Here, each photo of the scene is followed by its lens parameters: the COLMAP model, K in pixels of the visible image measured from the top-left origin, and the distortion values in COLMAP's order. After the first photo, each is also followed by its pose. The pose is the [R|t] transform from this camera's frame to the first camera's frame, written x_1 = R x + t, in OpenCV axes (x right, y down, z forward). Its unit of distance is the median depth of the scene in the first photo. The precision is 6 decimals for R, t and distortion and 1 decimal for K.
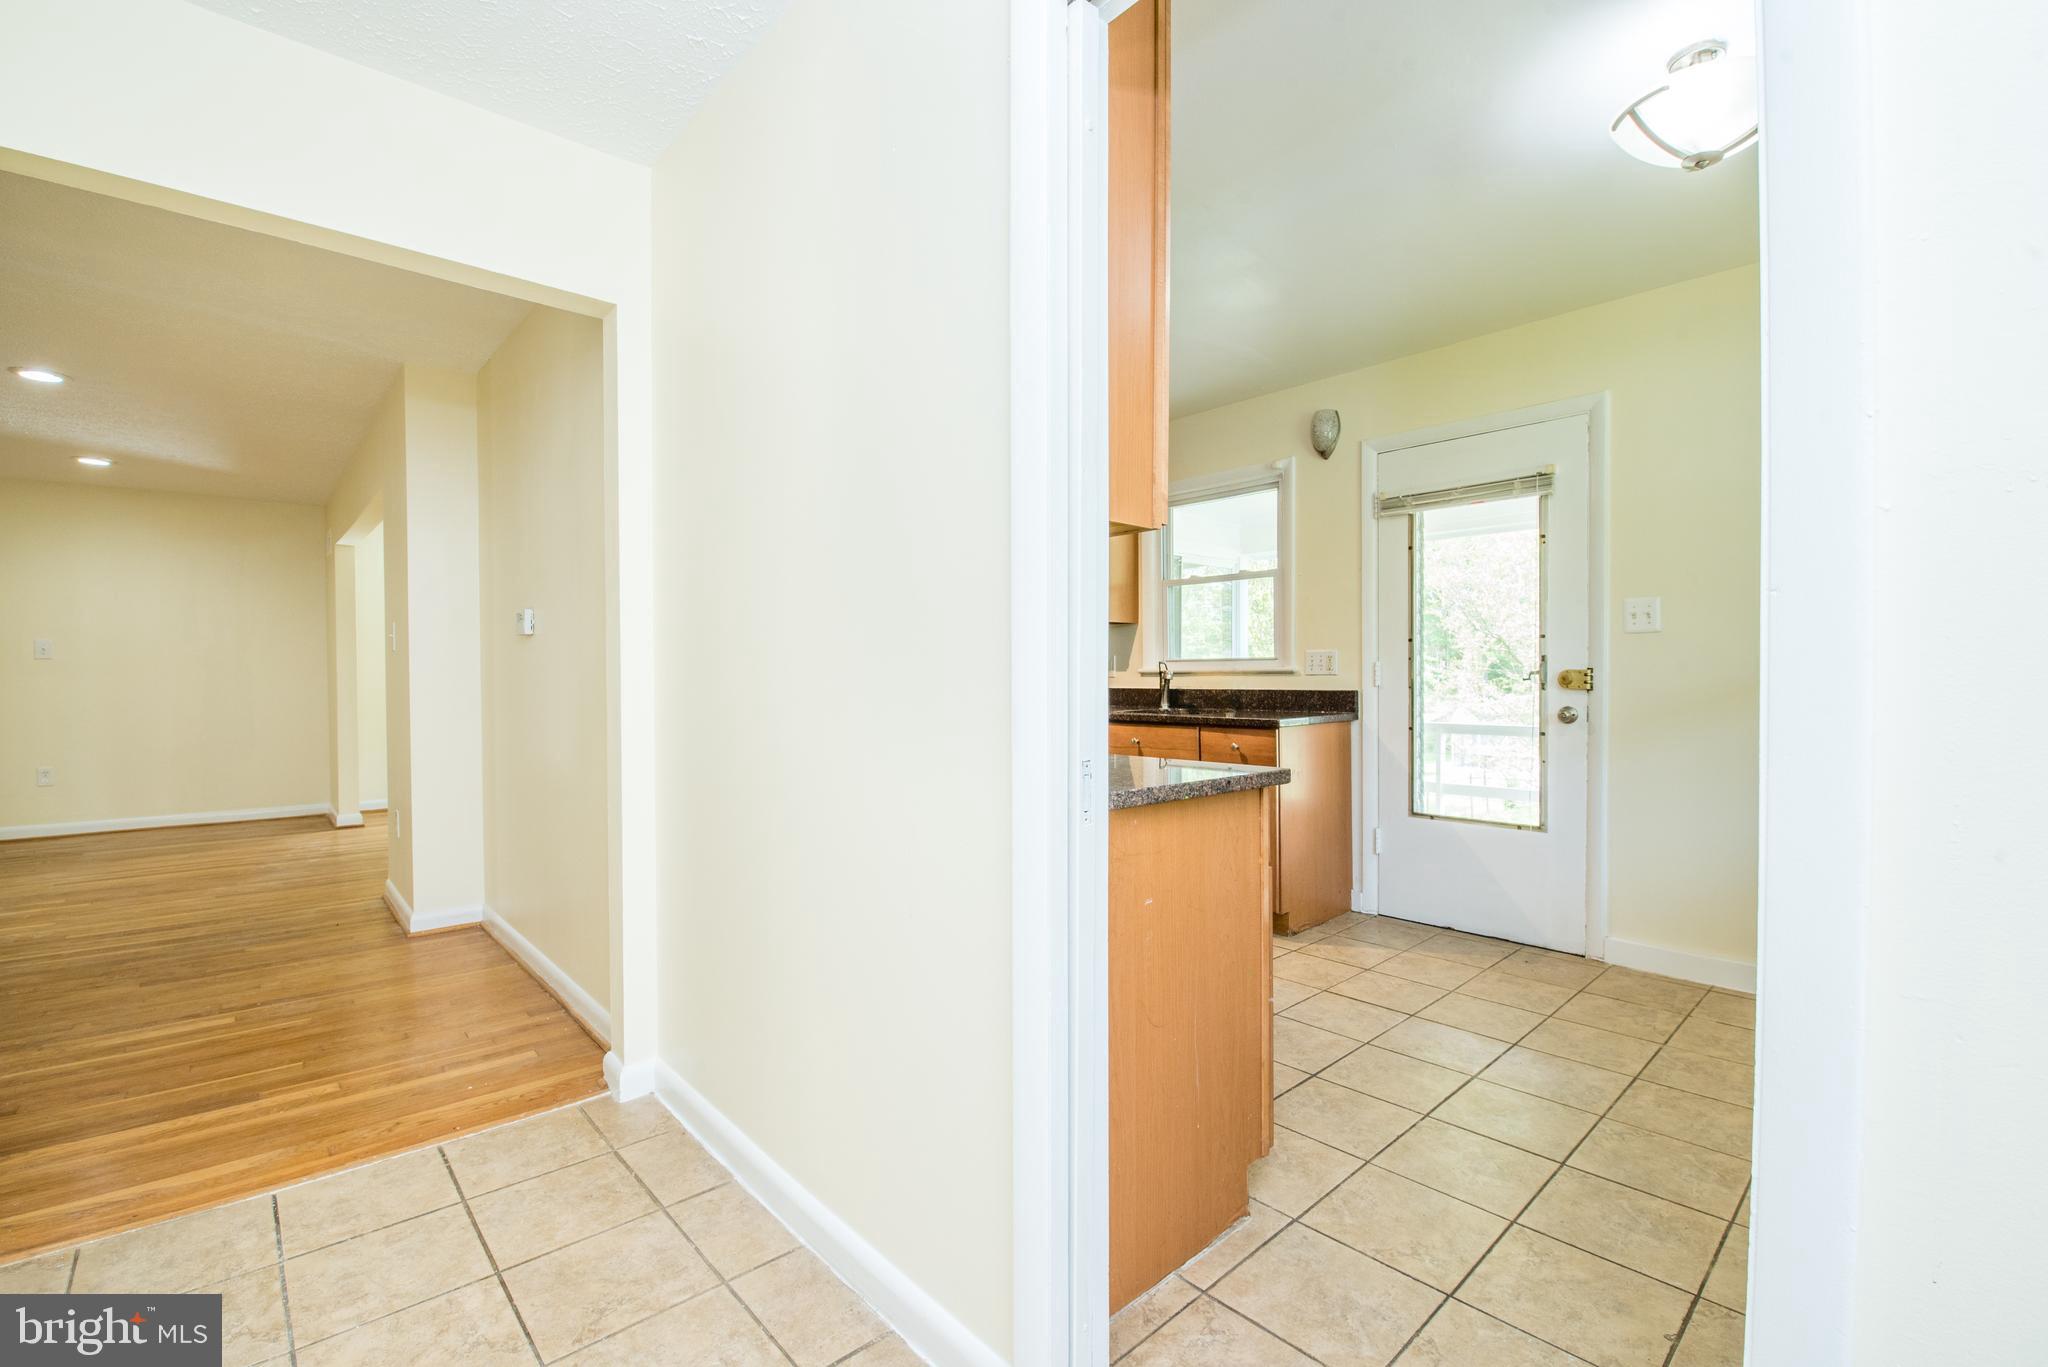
lens RADIAL K [[887.2, 0, 1020.5], [0, 887.2, 679.4], [0, 0, 1]] dist [-0.009010, -0.002389]
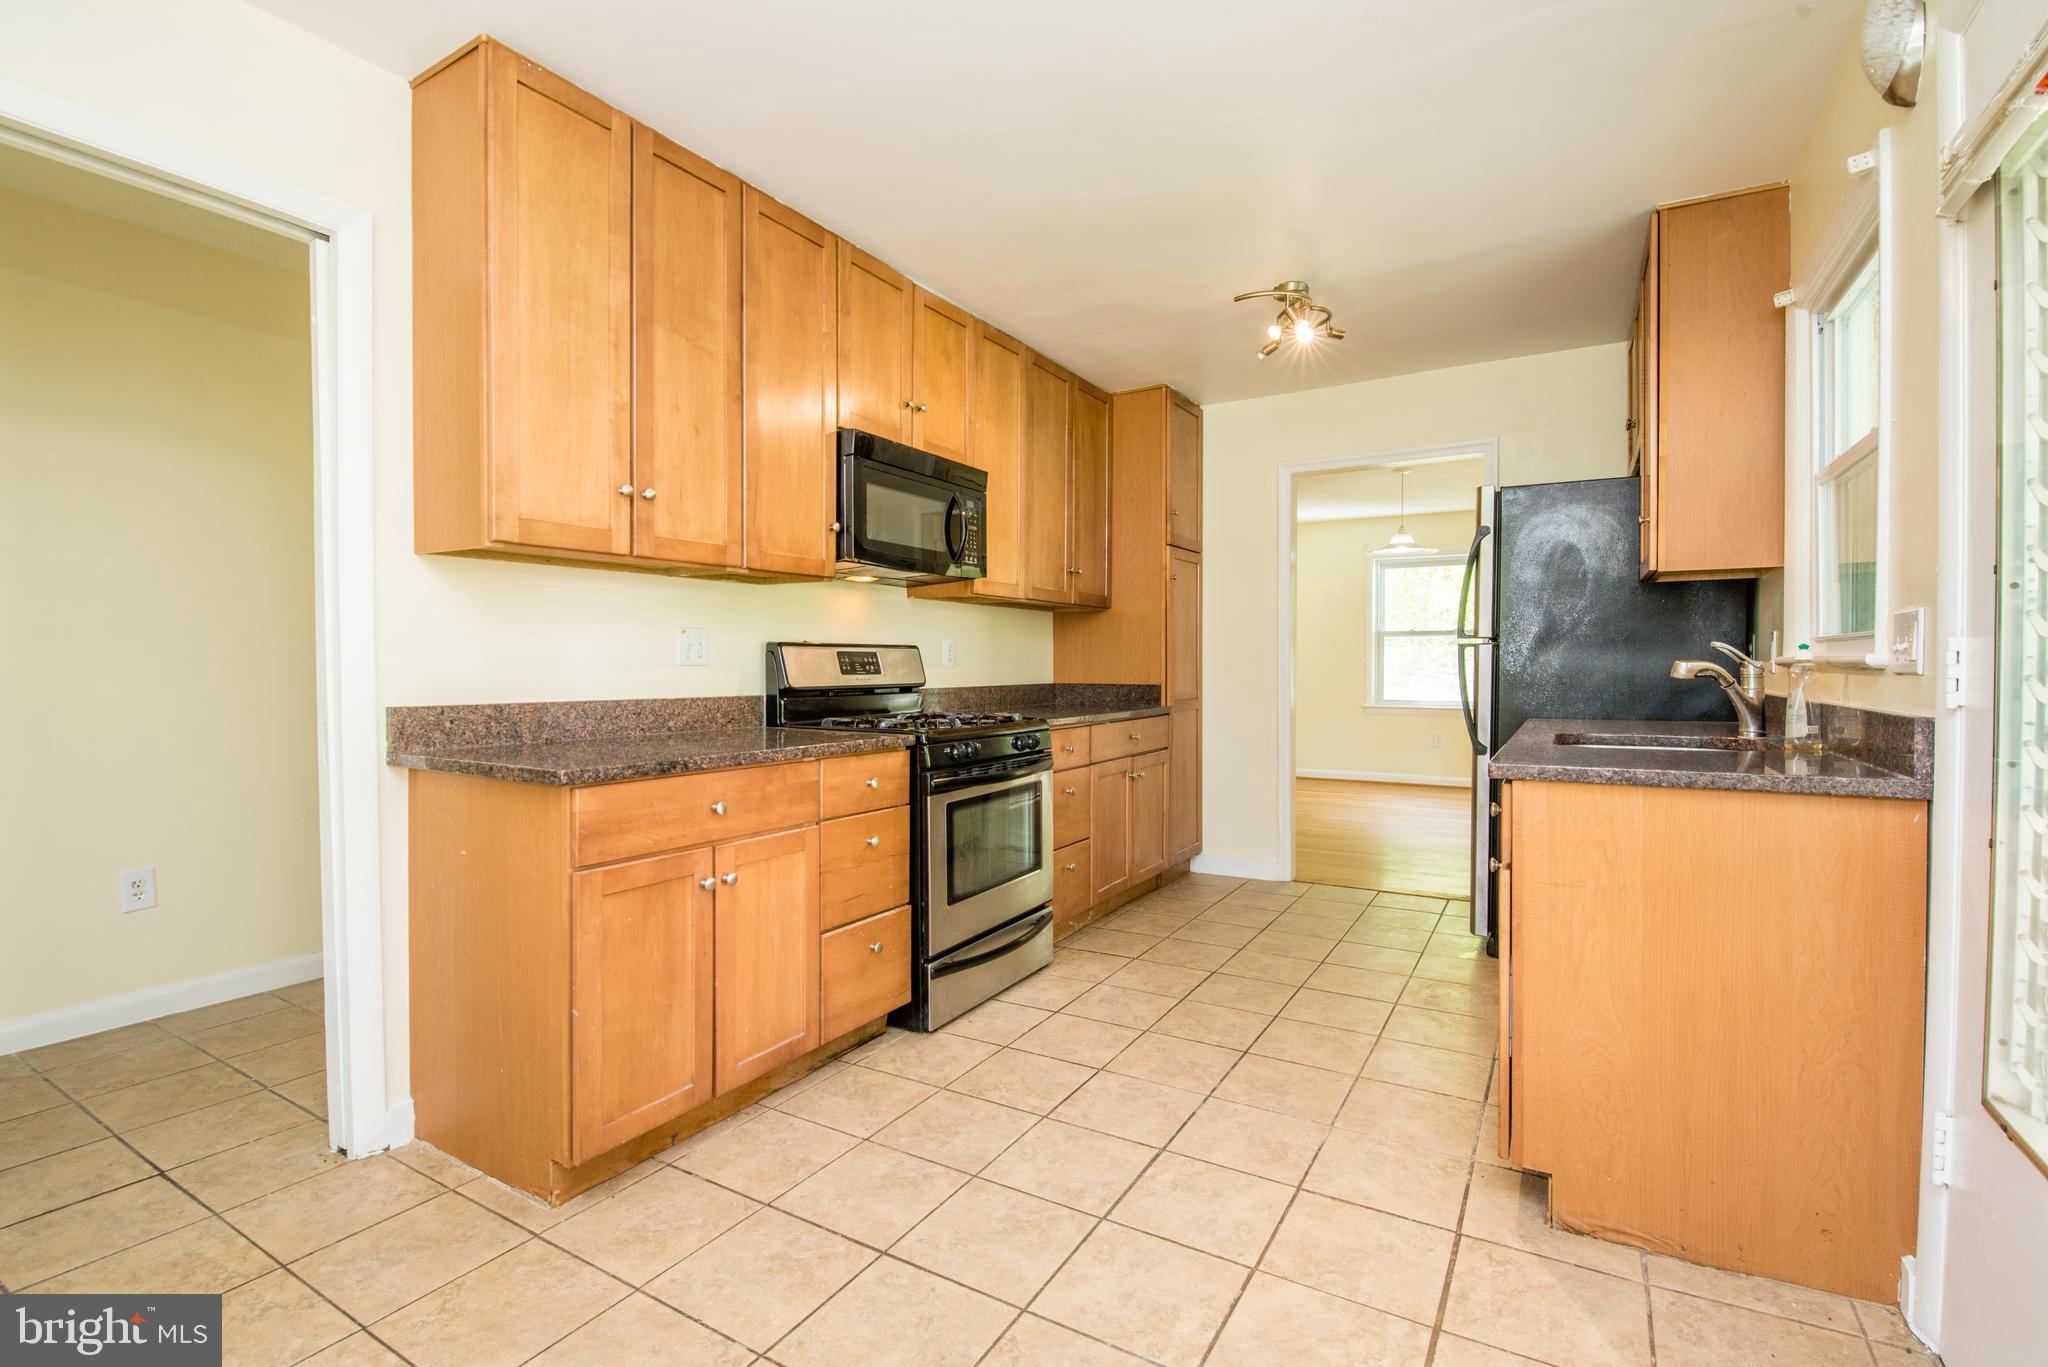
lens RADIAL K [[887.2, 0, 1027.4], [0, 887.2, 679.9], [0, 0, 1]] dist [-0.009010, -0.002389]
pose [[0.296150, 0.013787, -0.955042, 0.786607], [-0.008260, 0.999895, 0.011874, -0.004152], [0.955106, 0.004373, 0.296233, 0.701380]]
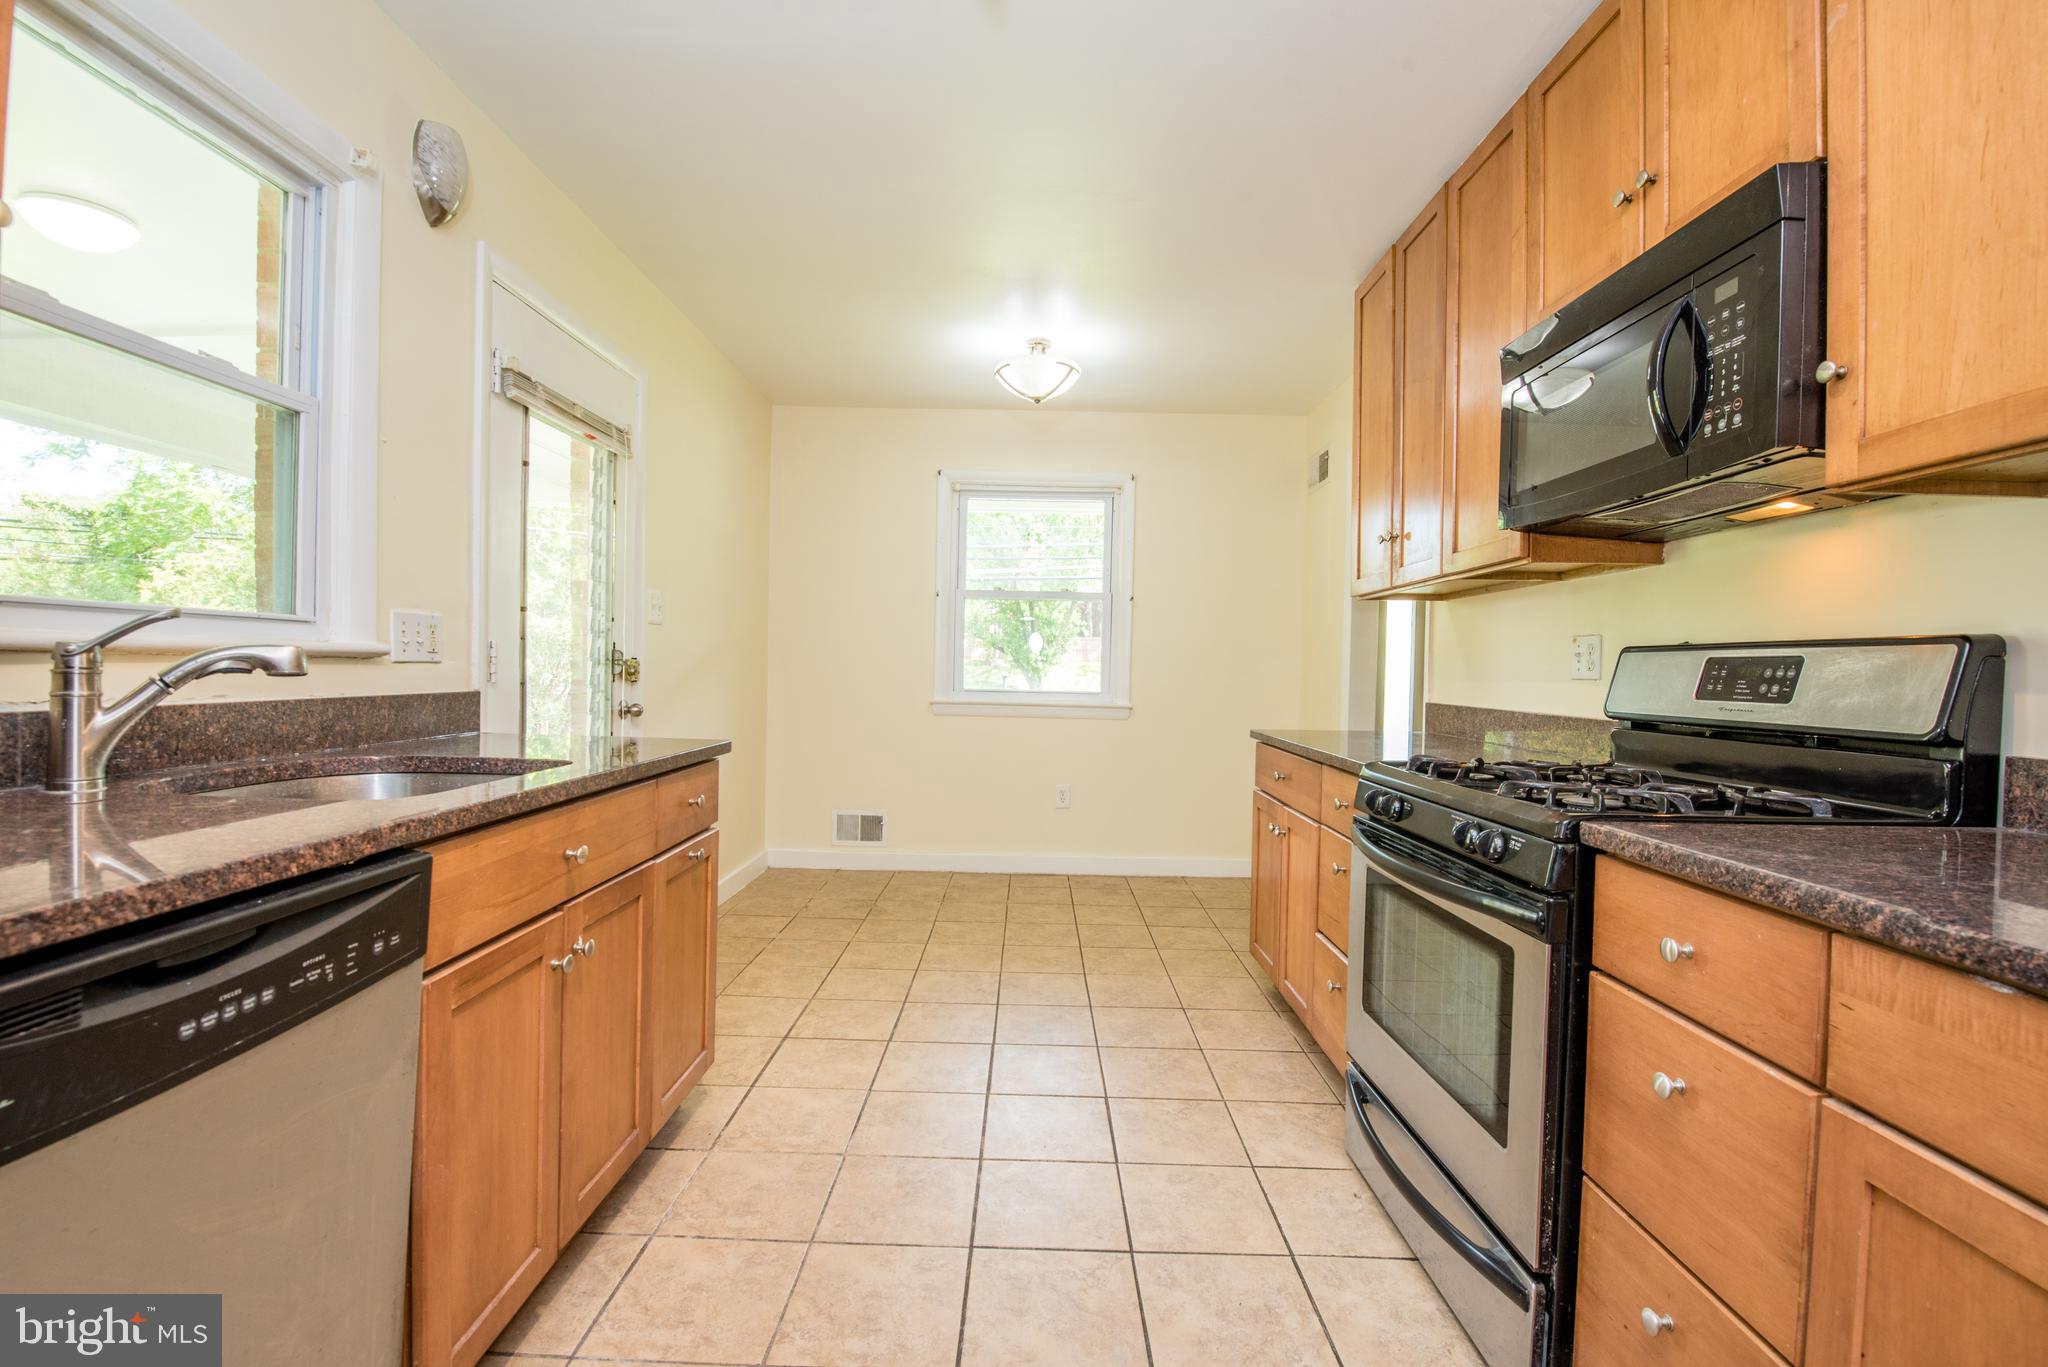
lens RADIAL K [[887.2, 0, 1022.1], [0, 887.2, 672.1], [0, 0, 1]] dist [-0.009010, -0.002389]
pose [[-0.744231, -0.017336, 0.667697, -0.308380], [-0.010761, 0.999845, 0.013966, -0.016932], [-0.667836, 0.003209, -0.744302, 1.519936]]
